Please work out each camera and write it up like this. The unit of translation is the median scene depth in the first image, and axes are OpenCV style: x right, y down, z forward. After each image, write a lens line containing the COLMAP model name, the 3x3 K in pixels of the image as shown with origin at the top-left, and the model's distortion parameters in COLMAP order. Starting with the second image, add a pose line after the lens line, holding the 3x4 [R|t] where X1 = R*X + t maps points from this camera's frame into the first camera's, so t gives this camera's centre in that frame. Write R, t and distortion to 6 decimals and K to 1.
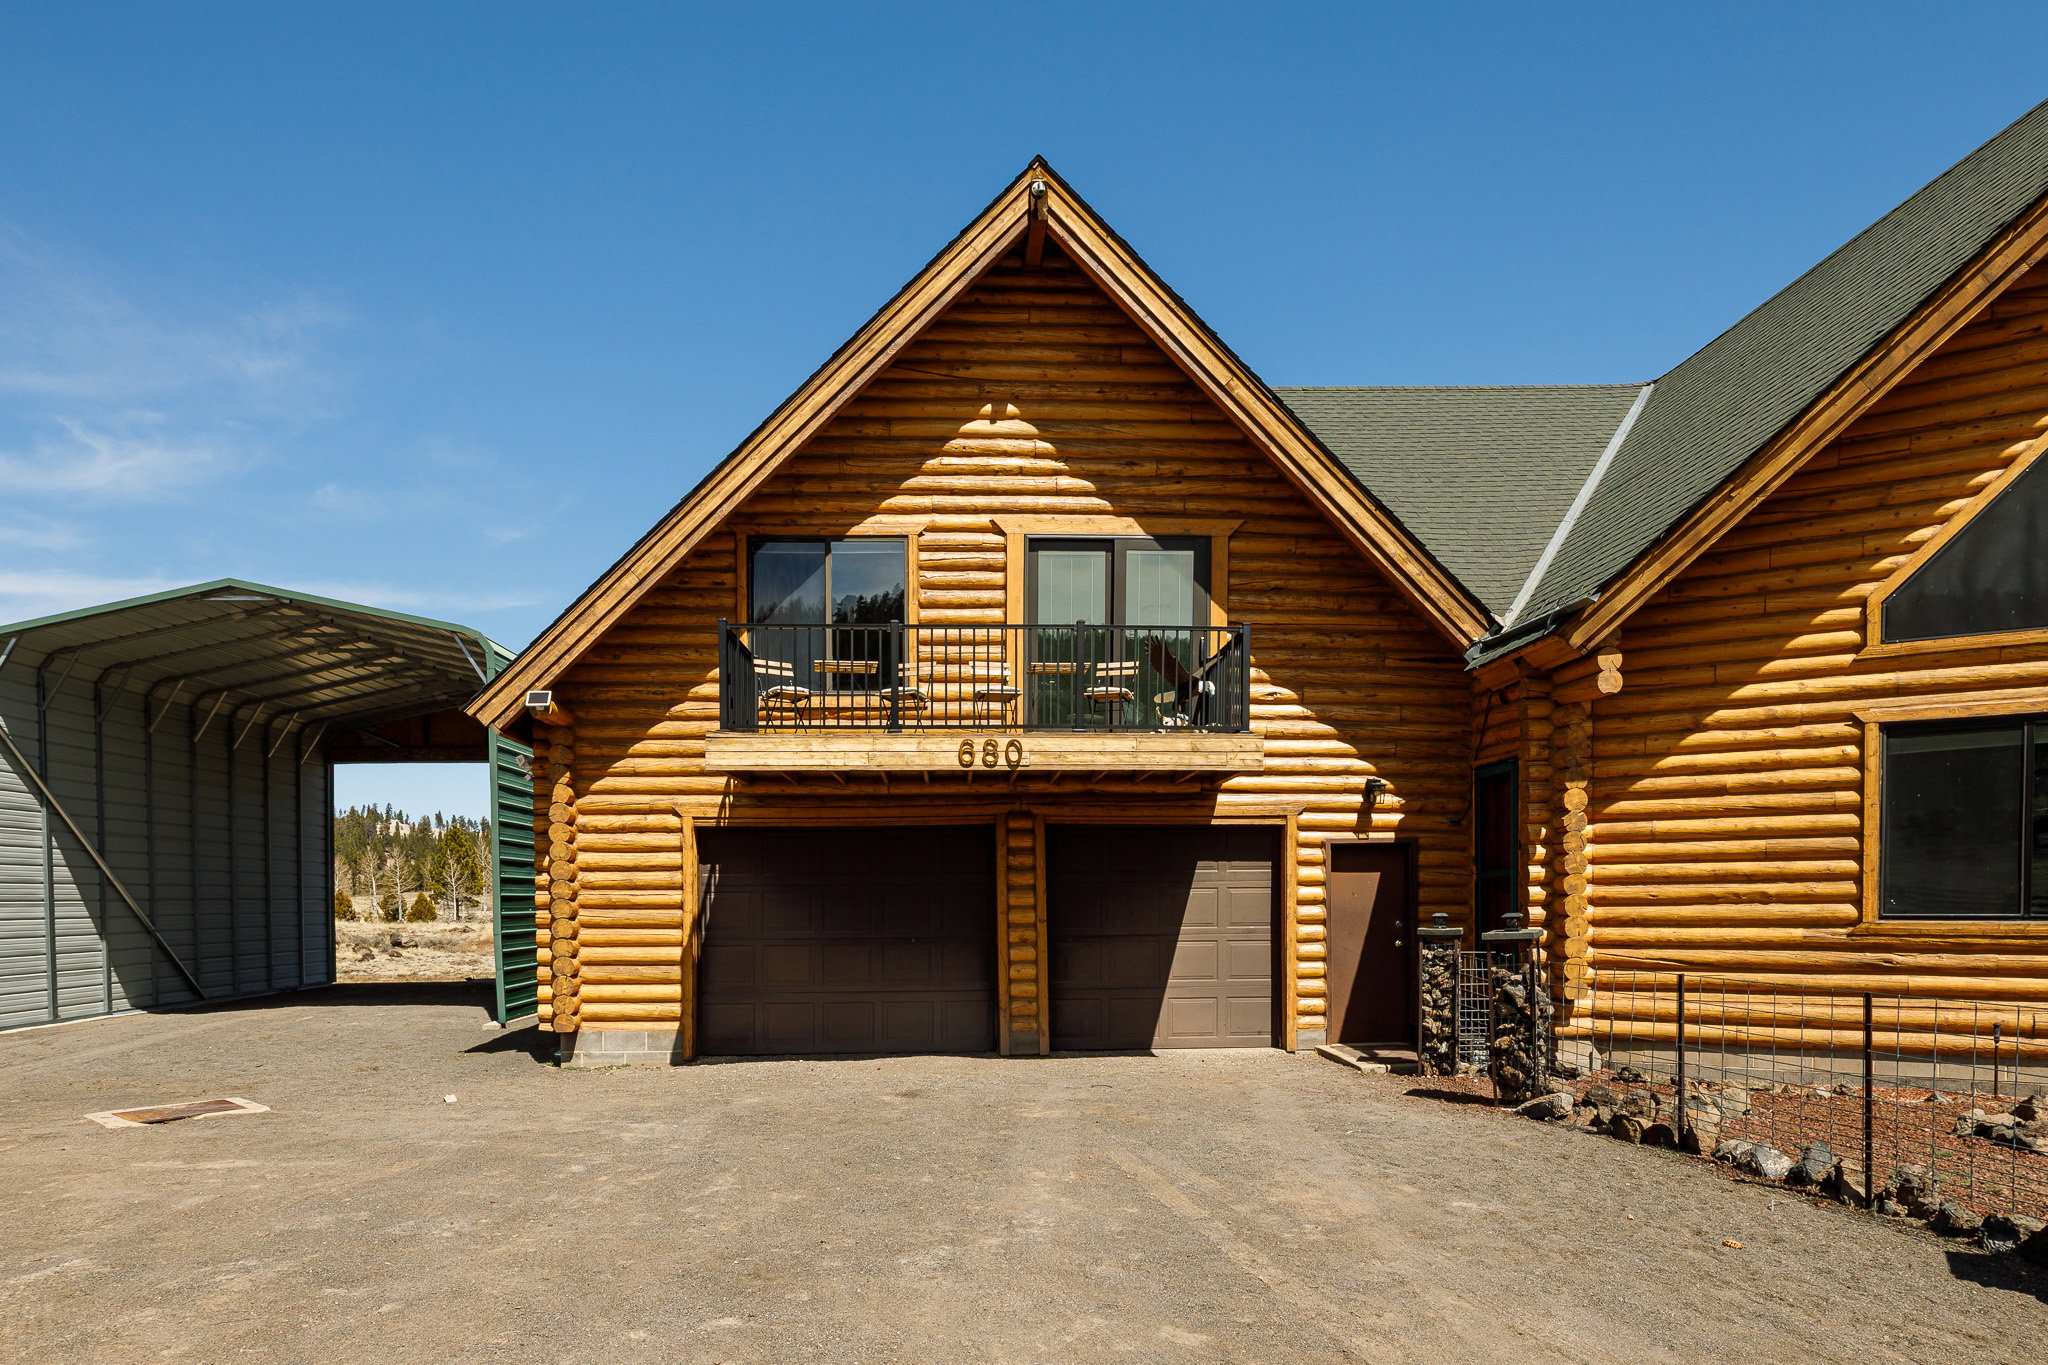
lens RADIAL K [[1335.3, 0, 1020.8], [0, 1335.3, 963.8], [0, 0, 1]] dist [0.003618, -0.000323]
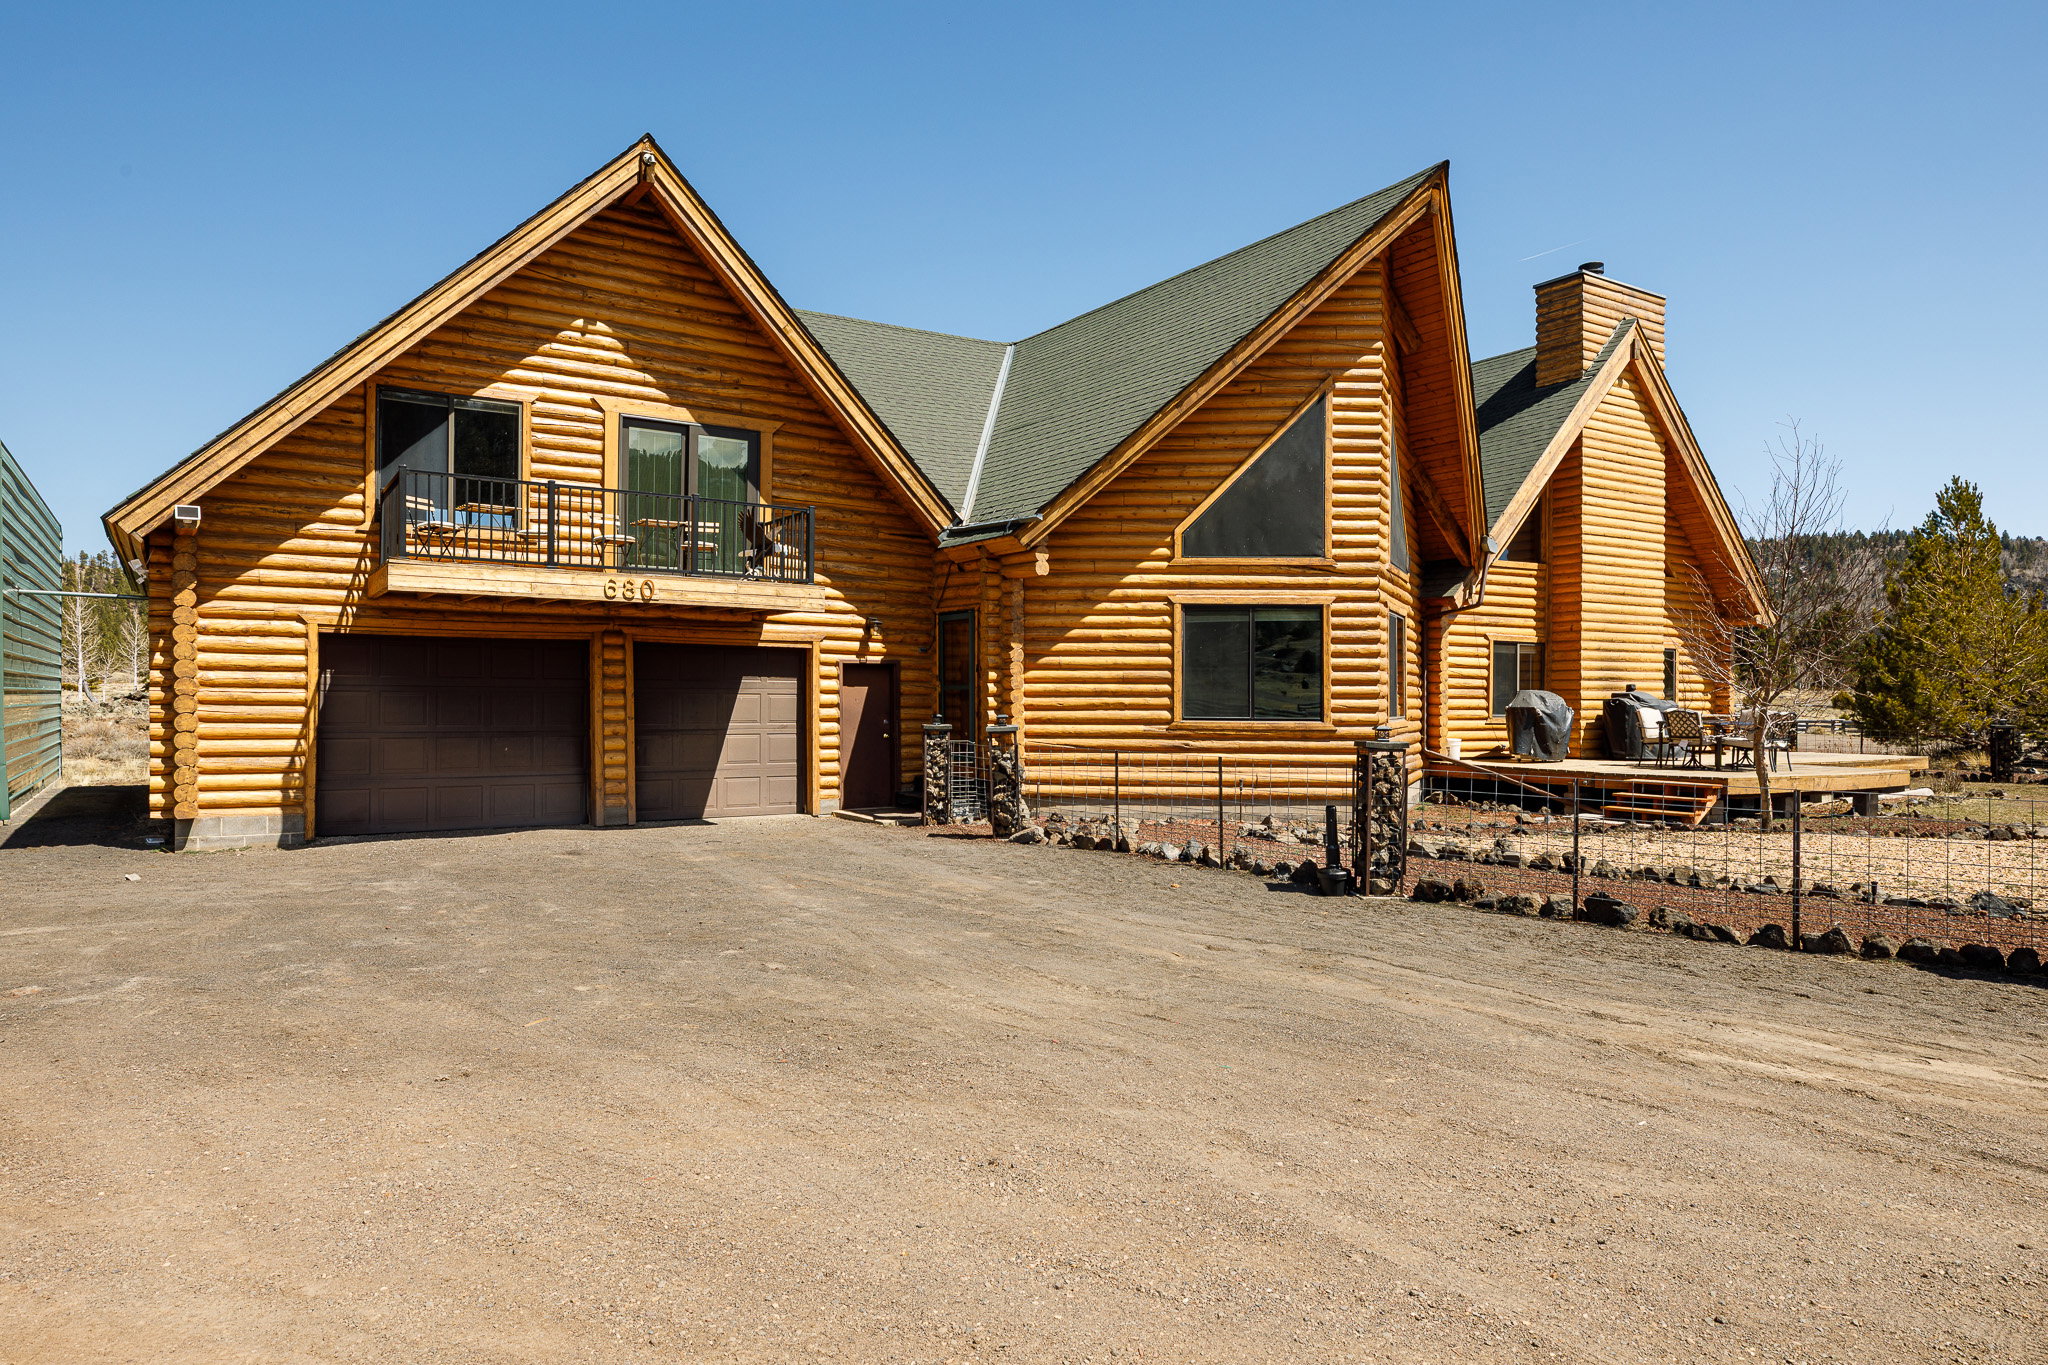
lens RADIAL K [[1272.2, 0, 1023.9], [0, 1272.2, 728.4], [0, 0, 1]] dist [0.009000, 0.000636]
pose [[0.863067, 0.002038, 0.505086, -0.276318], [0.011232, 0.999667, -0.023226, 0.009890], [-0.504965, 0.025718, 0.862757, -0.229104]]
